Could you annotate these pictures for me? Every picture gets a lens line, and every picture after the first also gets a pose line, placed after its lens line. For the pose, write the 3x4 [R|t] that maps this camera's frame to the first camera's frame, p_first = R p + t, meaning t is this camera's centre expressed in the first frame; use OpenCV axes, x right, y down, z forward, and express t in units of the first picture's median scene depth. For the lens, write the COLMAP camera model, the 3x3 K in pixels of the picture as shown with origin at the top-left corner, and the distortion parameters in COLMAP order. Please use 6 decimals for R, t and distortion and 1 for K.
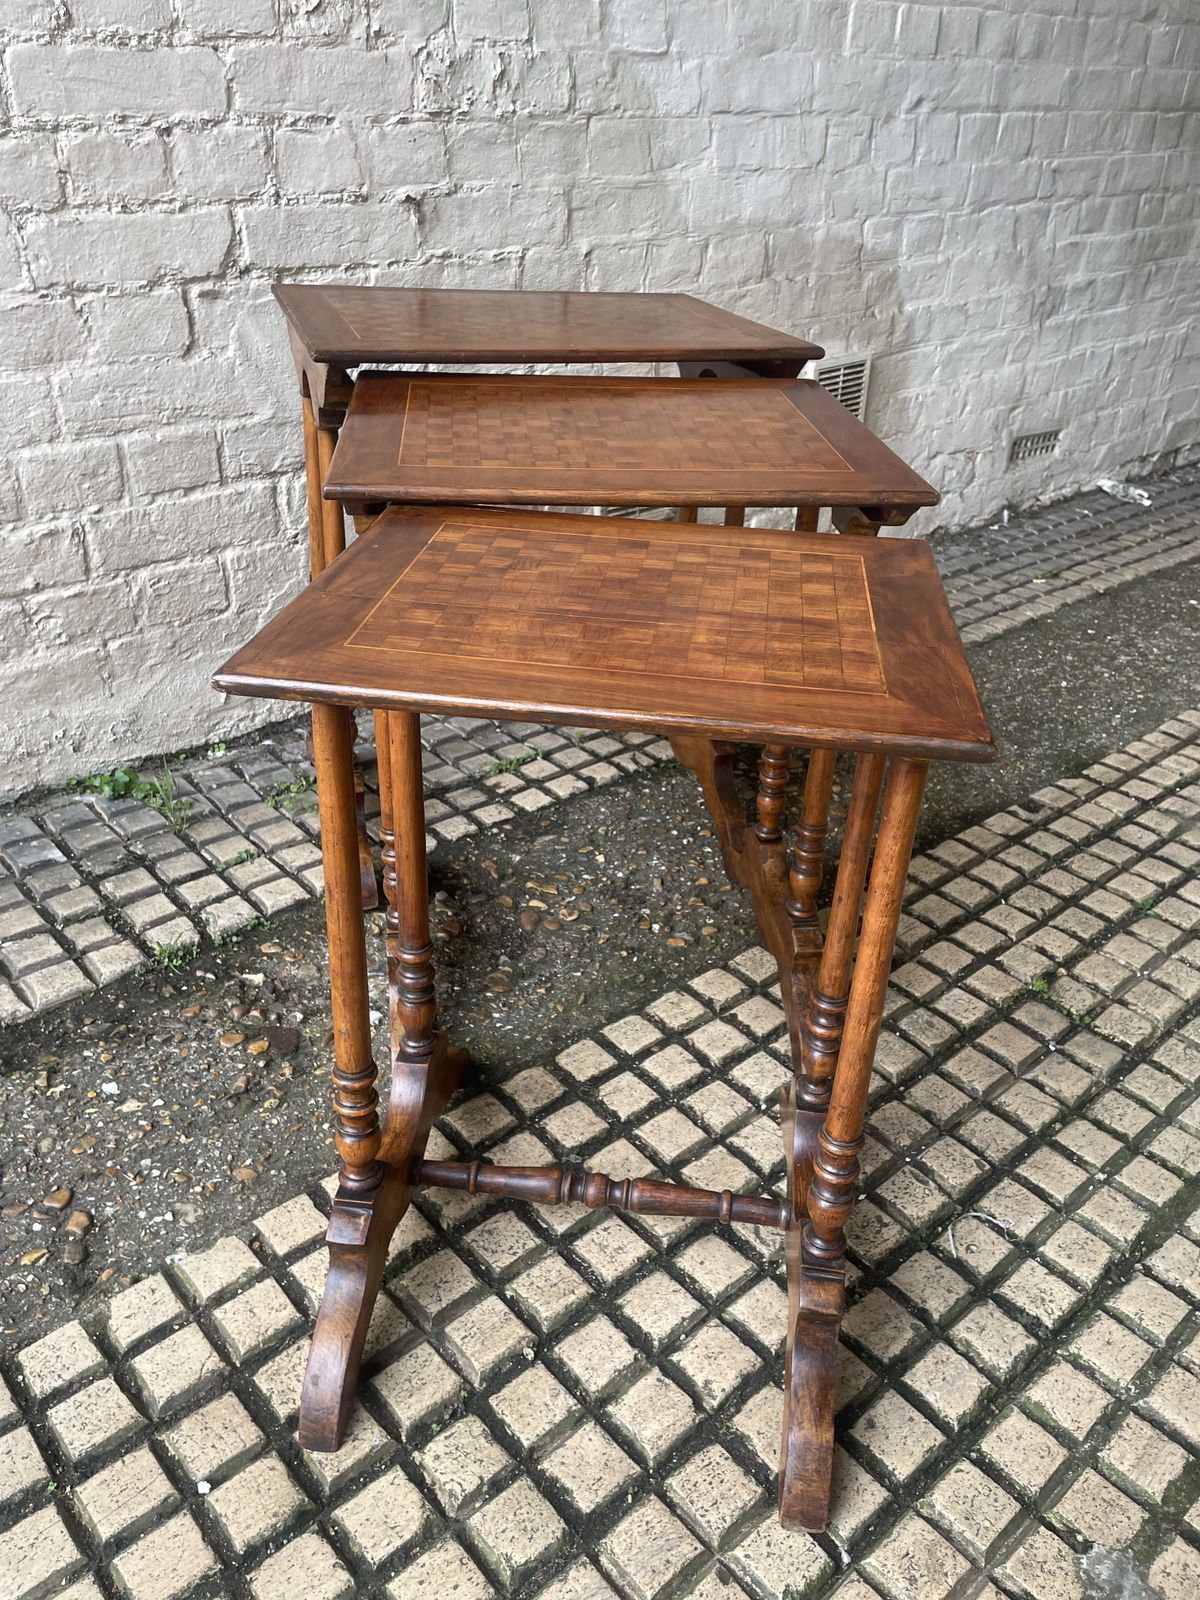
lens RADIAL K [[1212.2, 0, 604.3], [0, 1212.2, 802.0], [0, 0, 1]] dist [0.091643, -0.124158]
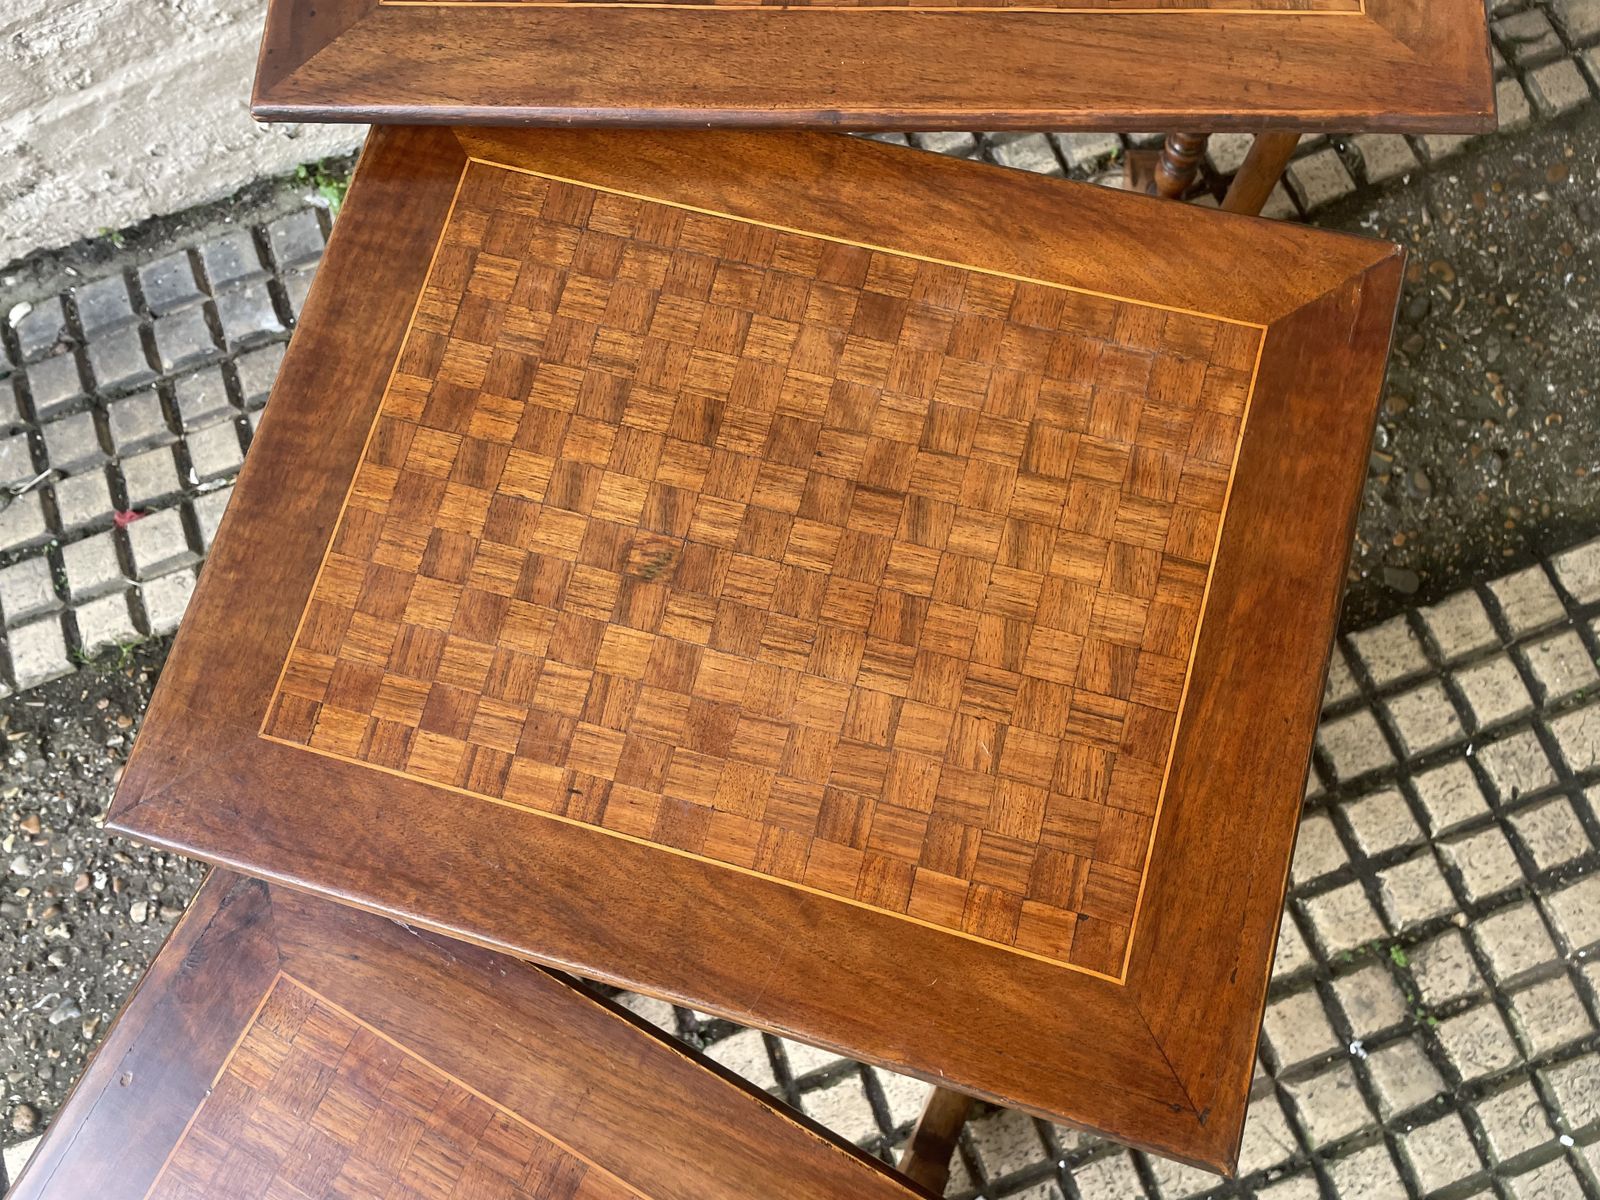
lens RADIAL K [[1212.2, 0, 804.3], [0, 1212.2, 610.3], [0, 0, 1]] dist [0.091643, -0.124158]
pose [[0.926821, 0.328748, -0.181458, 0.094104], [-0.094407, 0.671721, 0.734764, -0.516283], [0.363442, -0.663864, 0.653601, 0.544815]]
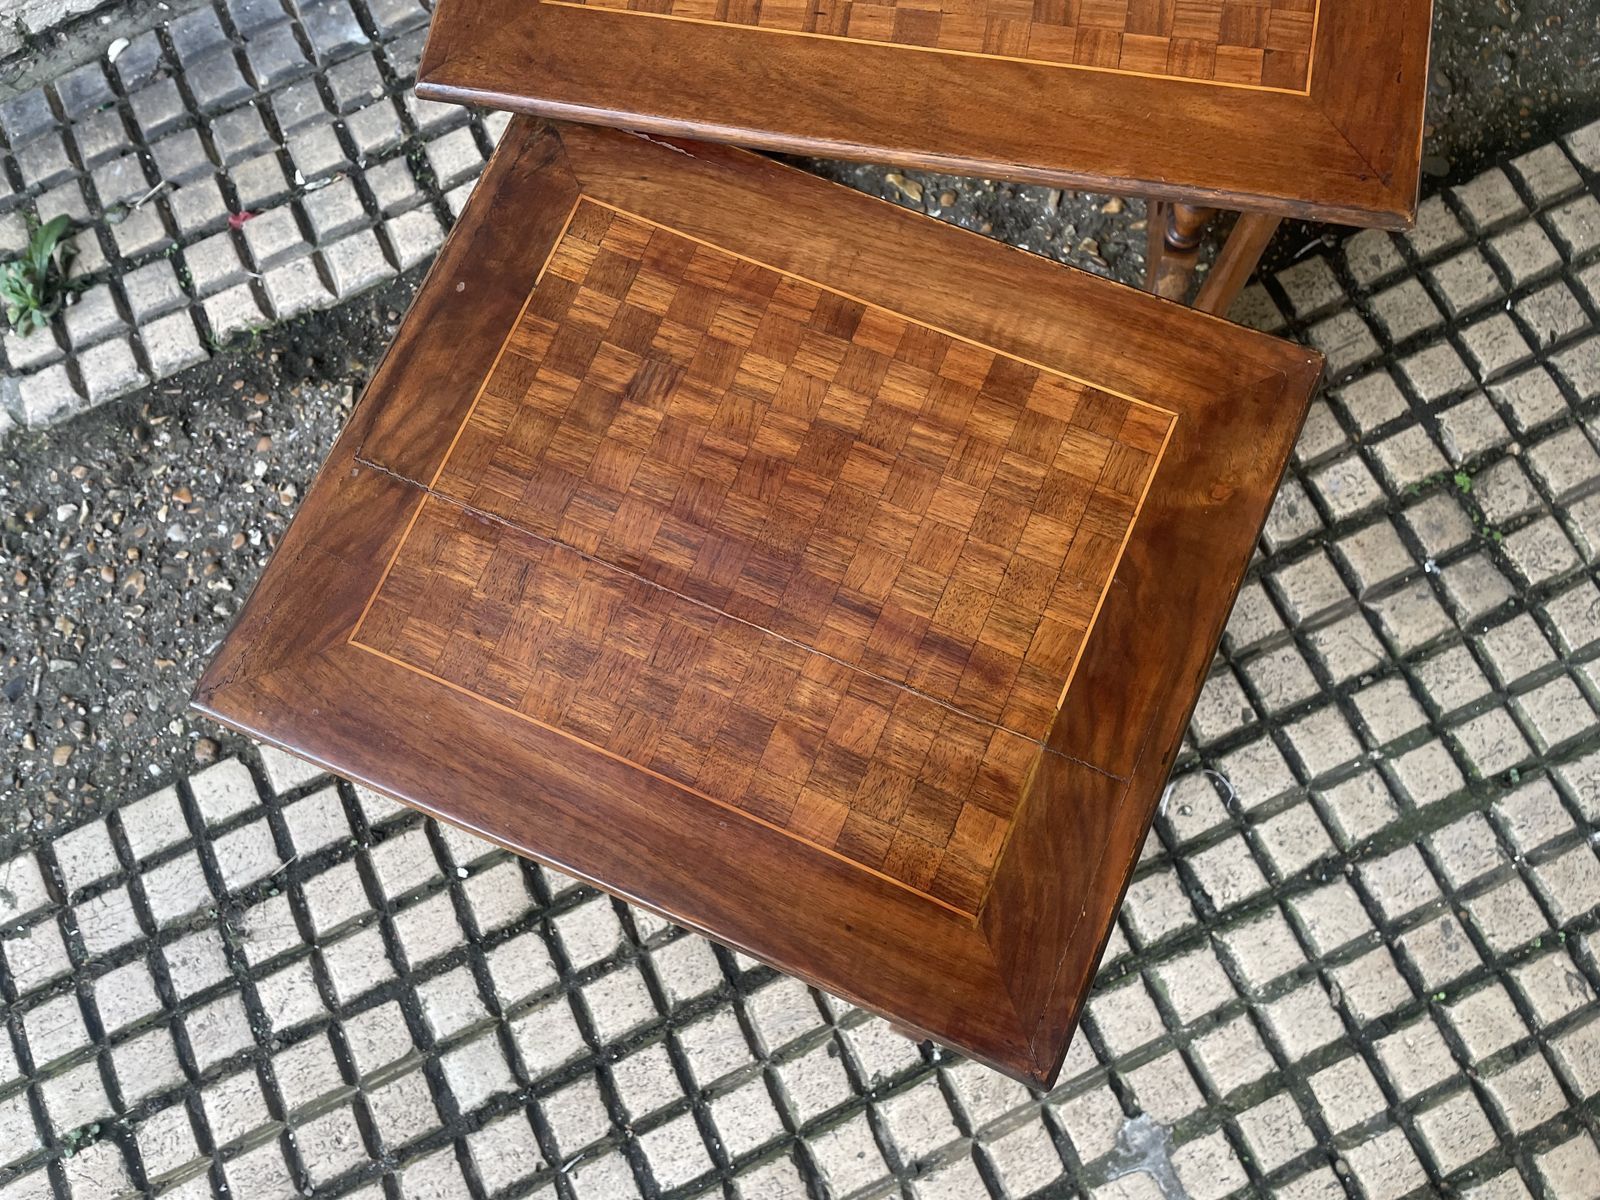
lens RADIAL K [[1212.2, 0, 803.7], [0, 1212.2, 610.0], [0, 0, 1]] dist [0.091643, -0.124158]
pose [[0.954128, 0.251647, -0.162215, 0.098406], [-0.053316, 0.675950, 0.735016, -0.376931], [0.294614, -0.692651, 0.658360, 0.290823]]
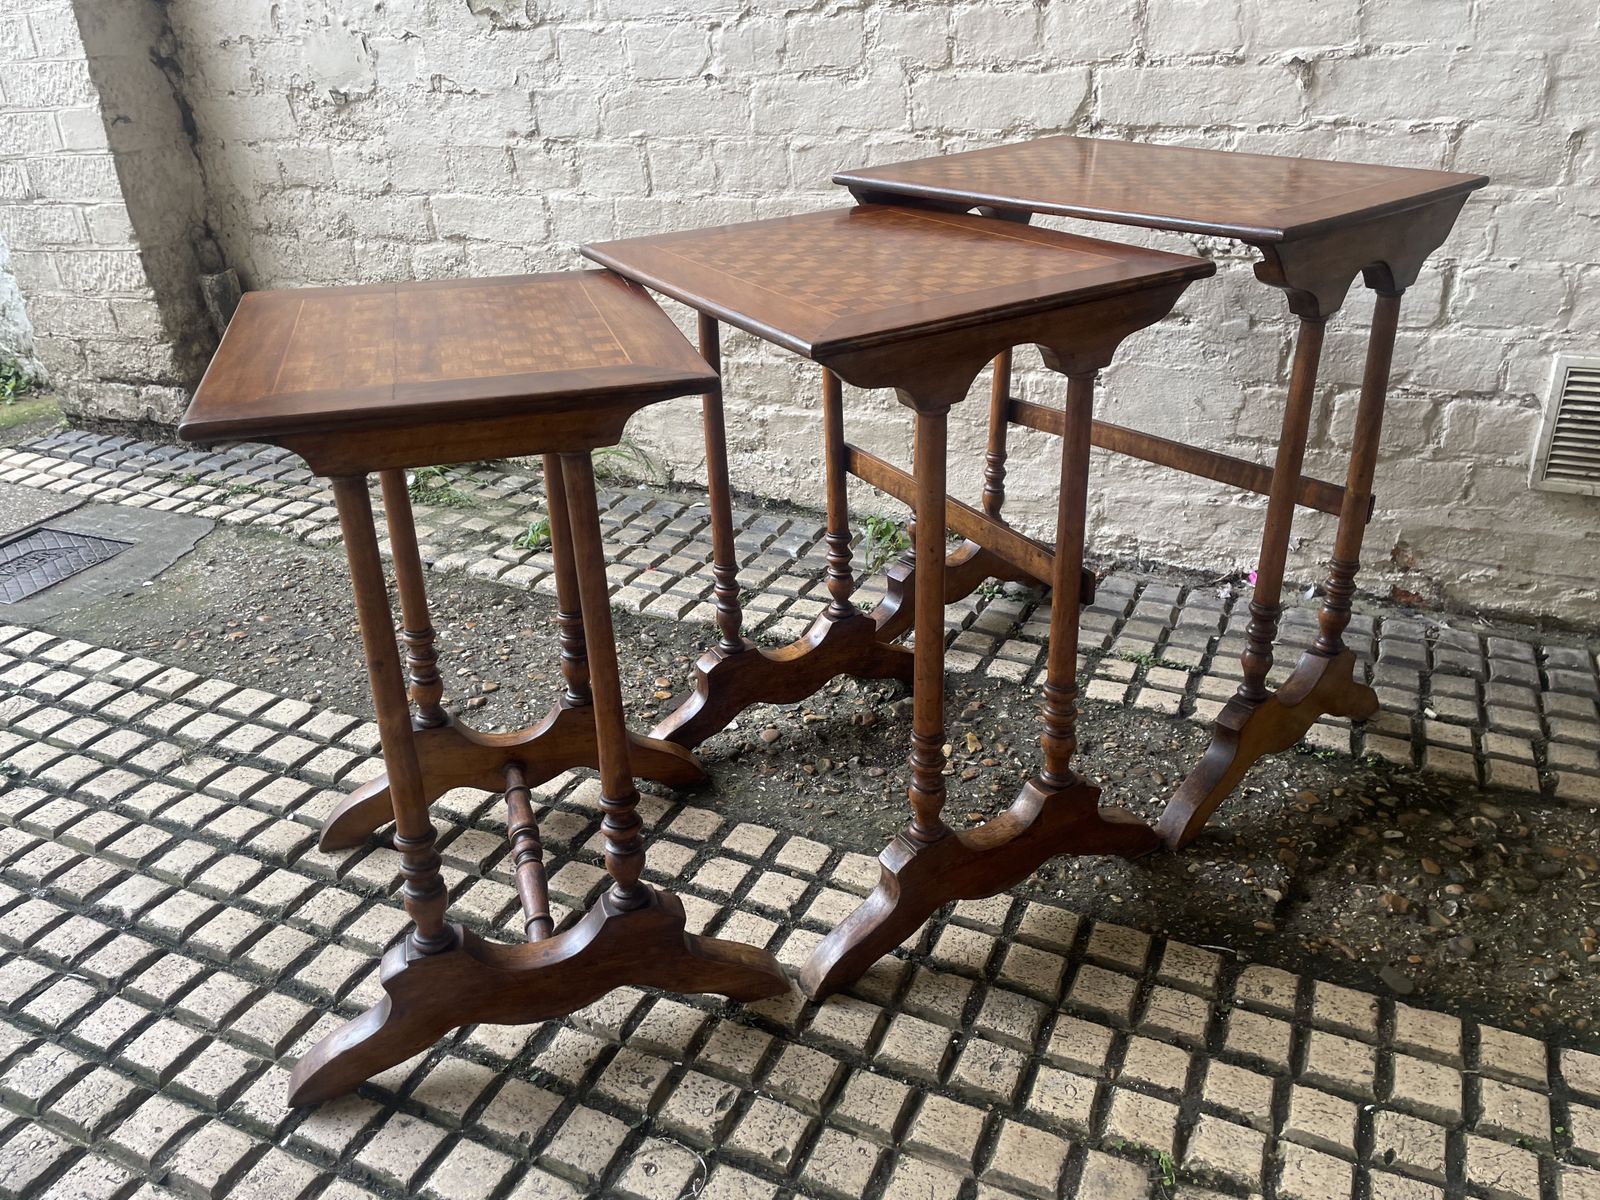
lens RADIAL K [[1212.2, 0, 806.0], [0, 1212.2, 588.6], [0, 0, 1]] dist [0.091643, -0.124158]
pose [[0.400799, 0.353011, -0.845425, 0.765923], [-0.419714, 0.891005, 0.173065, -0.172221], [0.814371, 0.285472, 0.505277, 0.419112]]
